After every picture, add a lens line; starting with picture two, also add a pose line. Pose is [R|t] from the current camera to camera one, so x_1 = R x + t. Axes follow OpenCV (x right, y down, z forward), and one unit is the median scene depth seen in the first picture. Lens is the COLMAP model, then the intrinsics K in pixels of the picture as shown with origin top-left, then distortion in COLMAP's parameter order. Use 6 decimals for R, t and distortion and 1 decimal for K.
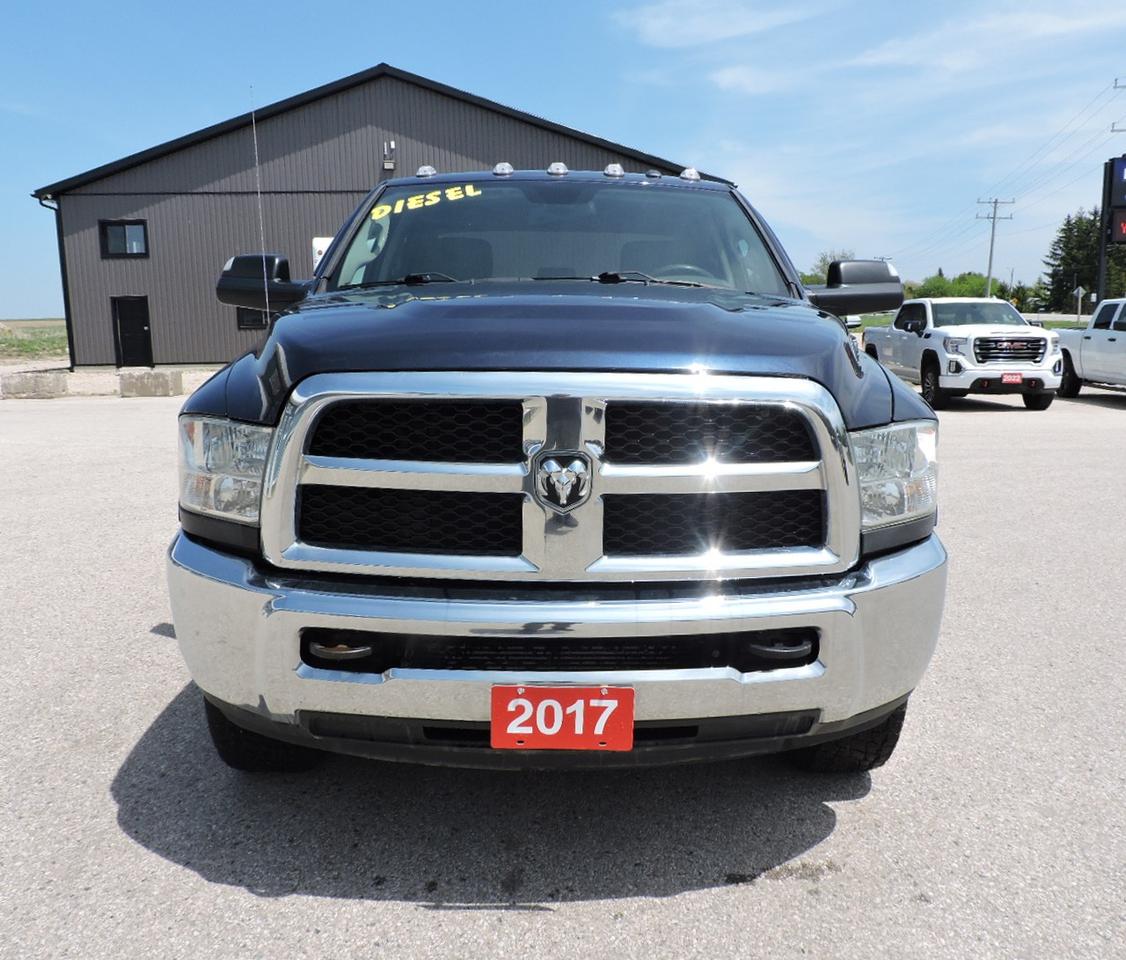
lens RADIAL K [[988.9, 0, 589.9], [0, 988.9, 487.1], [0, 0, 1]] dist [-0.007467, 0.001433]
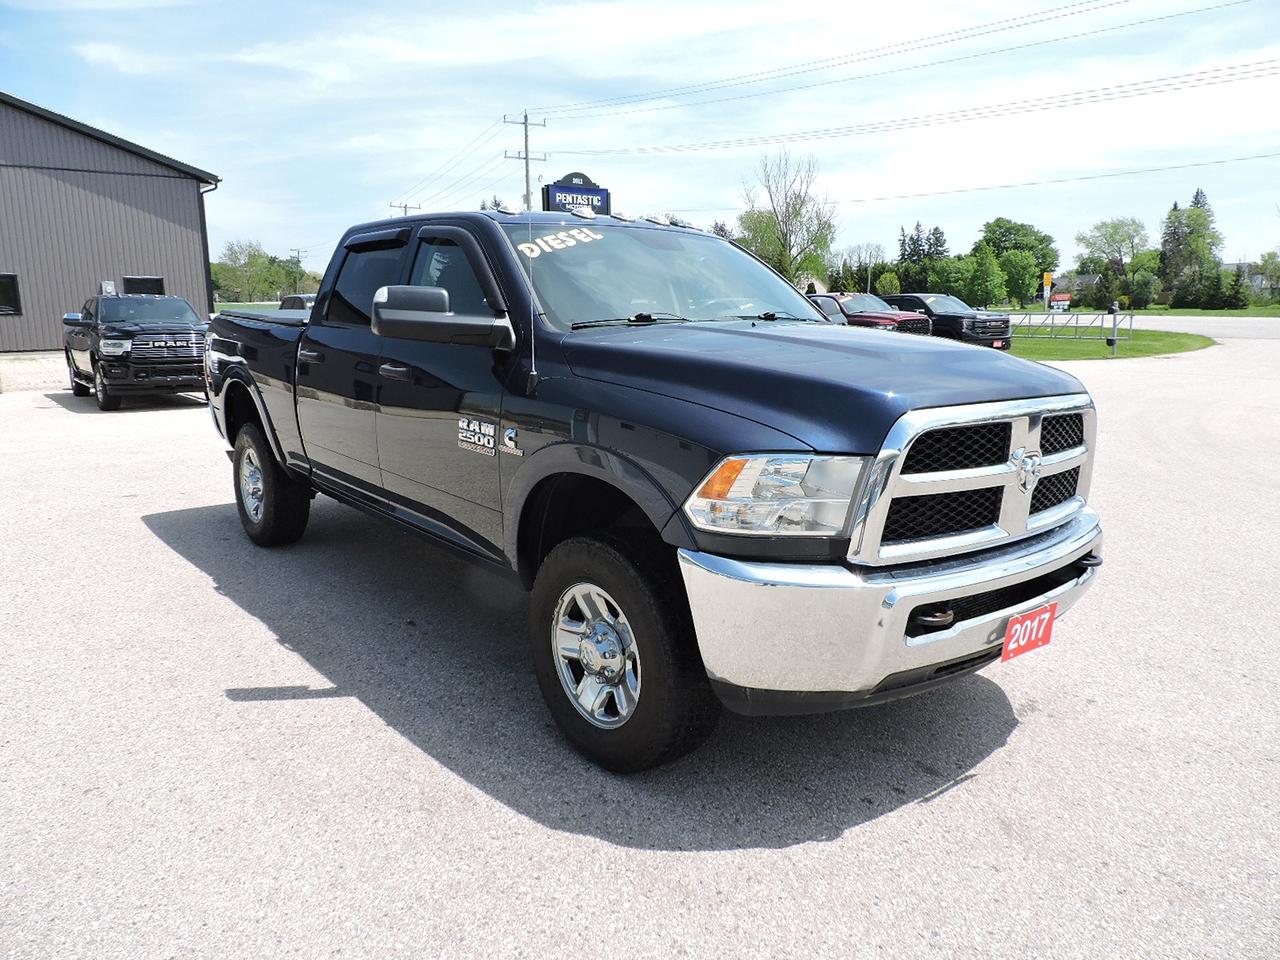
lens RADIAL K [[895.8, 0, 642.4], [0, 895.8, 449.4], [0, 0, 1]] dist [-0.010440, 0.000325]
pose [[0.795734, -0.092923, 0.598476, -1.112294], [0.099035, 0.994823, 0.022786, -0.110007], [-0.597495, 0.041139, 0.800817, 0.235240]]
